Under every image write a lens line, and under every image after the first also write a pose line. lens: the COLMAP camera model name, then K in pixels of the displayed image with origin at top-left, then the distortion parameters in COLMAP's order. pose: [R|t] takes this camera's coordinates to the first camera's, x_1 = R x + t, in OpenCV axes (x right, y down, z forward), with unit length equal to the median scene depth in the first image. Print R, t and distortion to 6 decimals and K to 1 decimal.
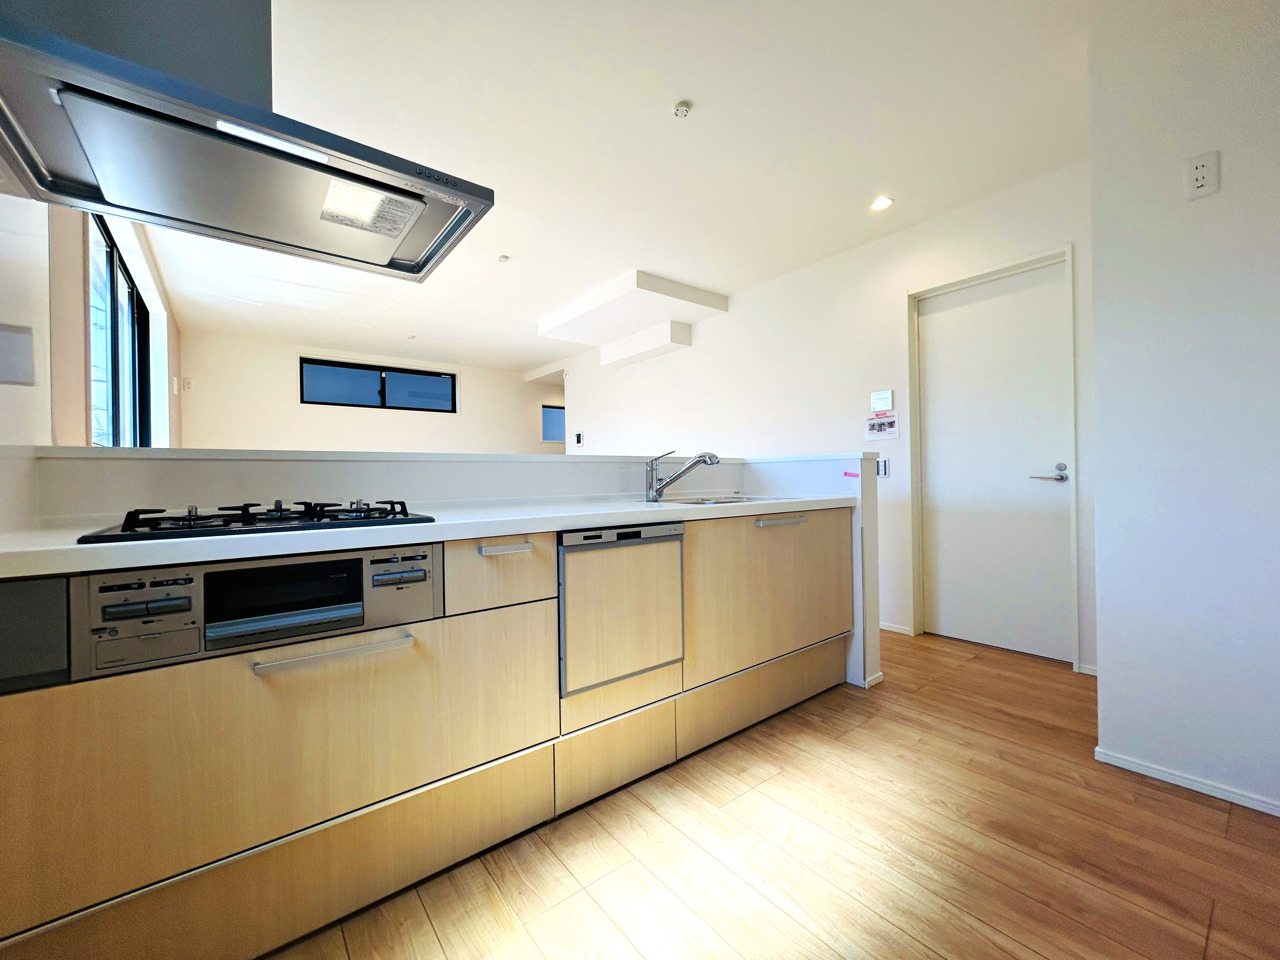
lens RADIAL K [[515.9, 0, 641.3], [0, 515.9, 478.2], [0, 0, 1]] dist [-0.001767, 0.000650]
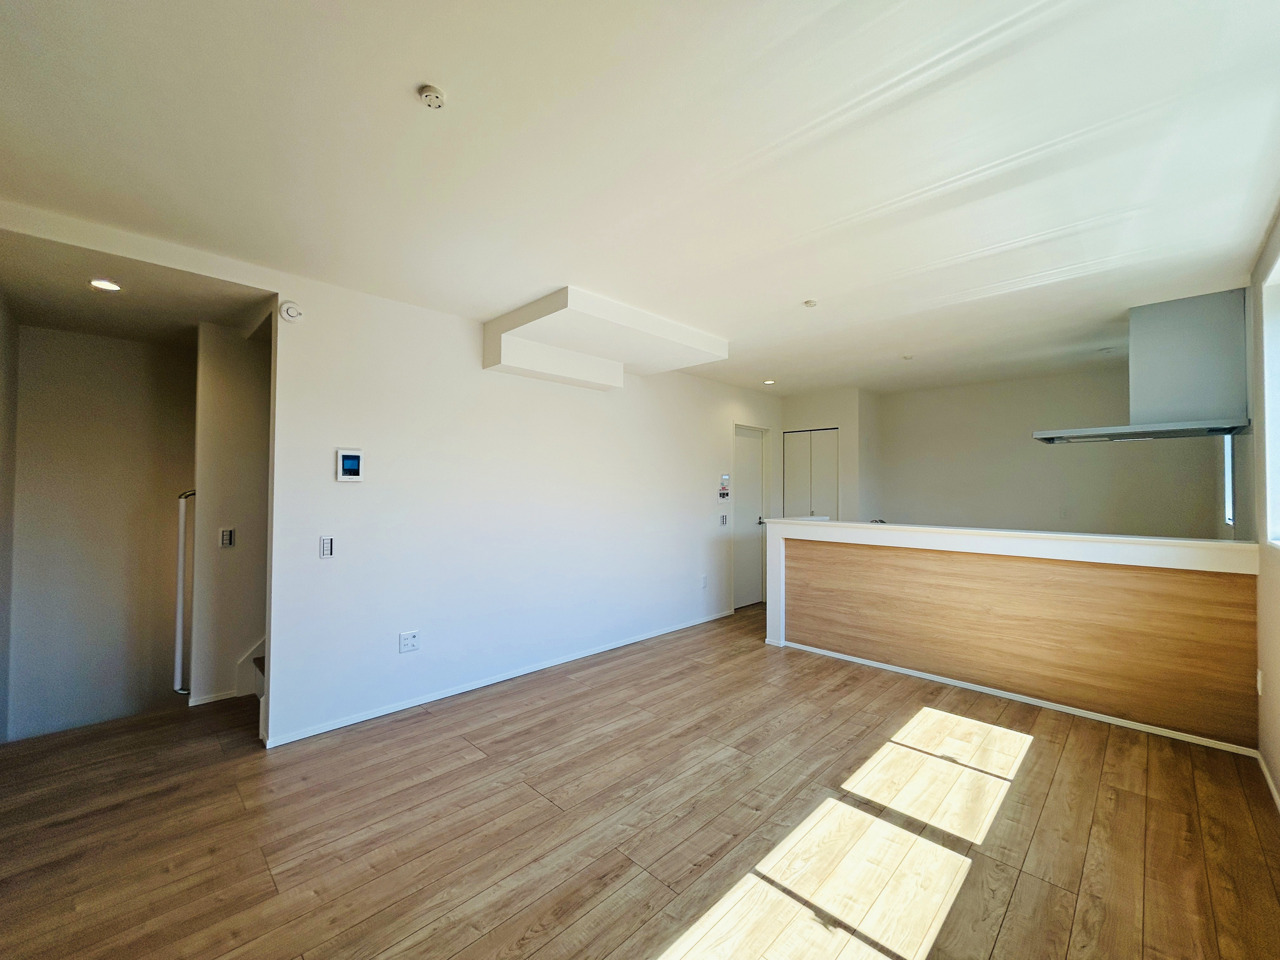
lens RADIAL K [[515.9, 0, 641.3], [0, 515.9, 478.2], [0, 0, 1]] dist [-0.001767, 0.000650]
pose [[-0.121109, 0.037594, 0.991927, -0.621495], [-0.006181, 0.999235, -0.038626, -0.047181], [-0.992620, -0.010809, -0.120784, 0.779954]]
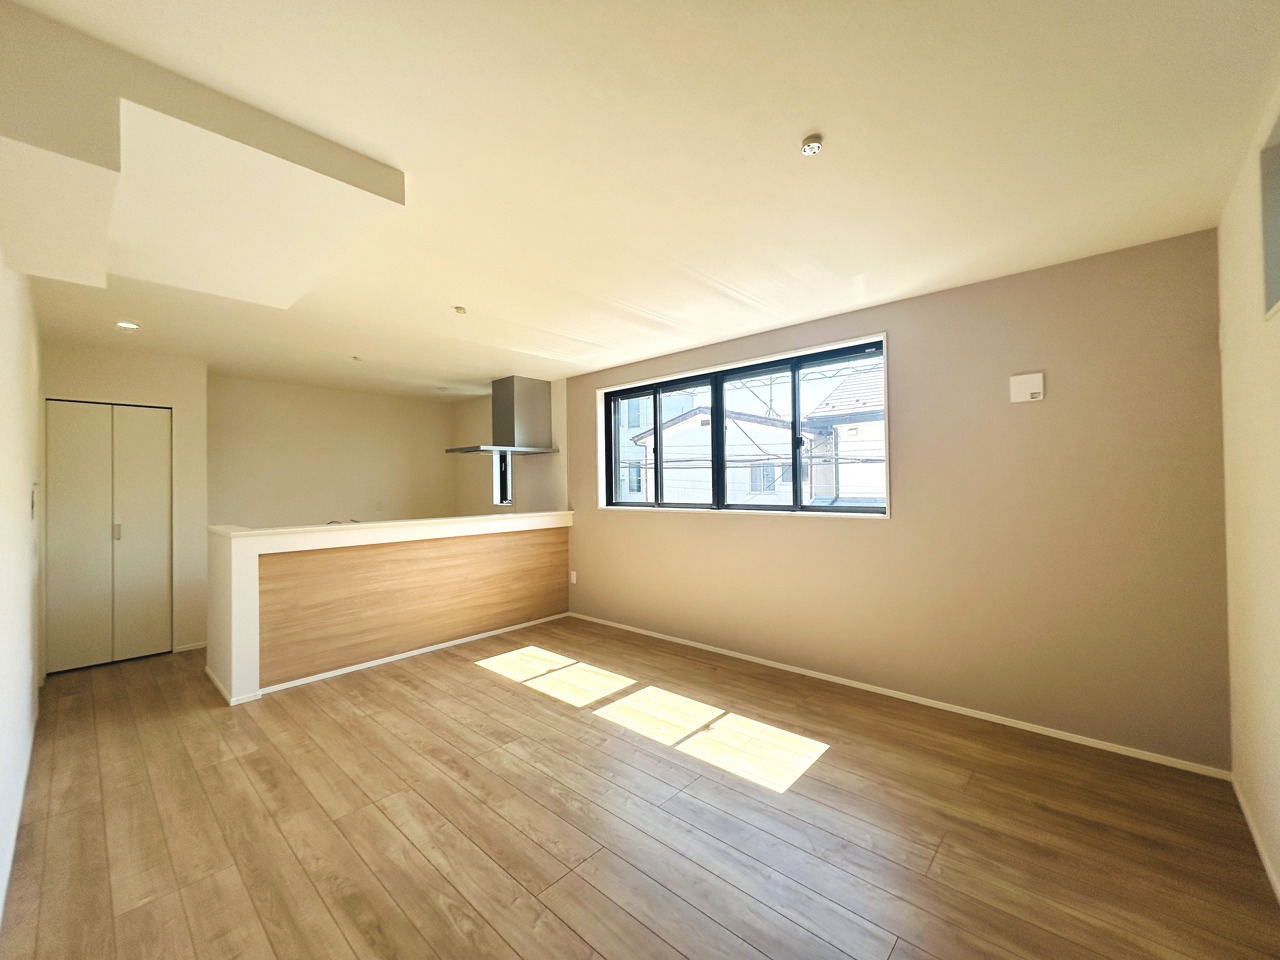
lens RADIAL K [[515.9, 0, 641.3], [0, 515.9, 478.2], [0, 0, 1]] dist [-0.001767, 0.000650]
pose [[-0.985721, 0.029600, -0.165764, -0.238429], [0.031878, 0.999430, -0.011100, -0.054604], [0.165341, -0.016226, -0.986103, 1.102529]]
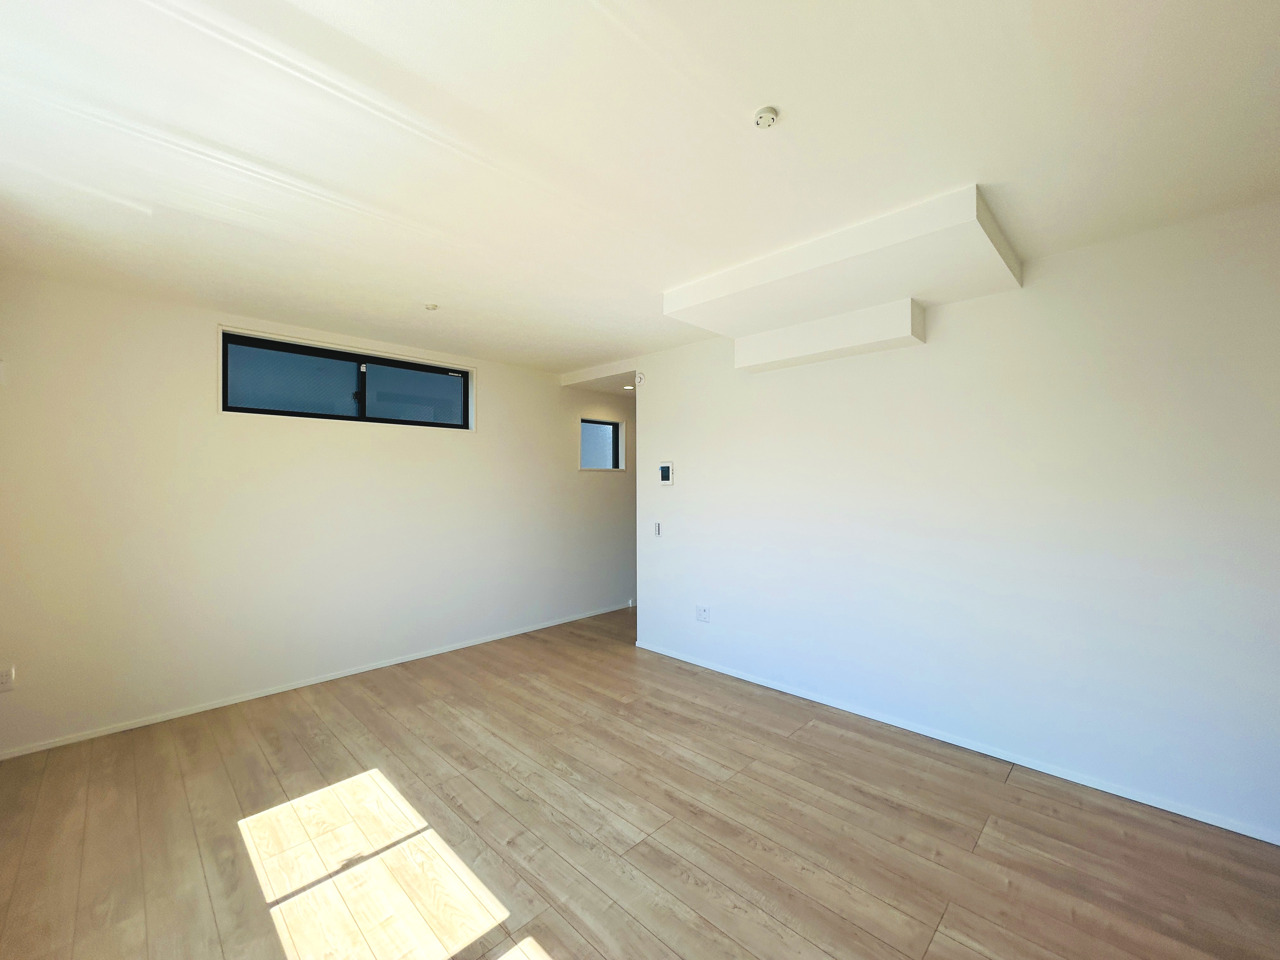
lens RADIAL K [[515.9, 0, 641.3], [0, 515.9, 478.2], [0, 0, 1]] dist [-0.001767, 0.000650]
pose [[0.991725, 0.015029, 0.127496, -0.236805], [-0.013828, 0.999851, -0.010305, -0.062222], [-0.127632, 0.008457, 0.991786, 0.323237]]
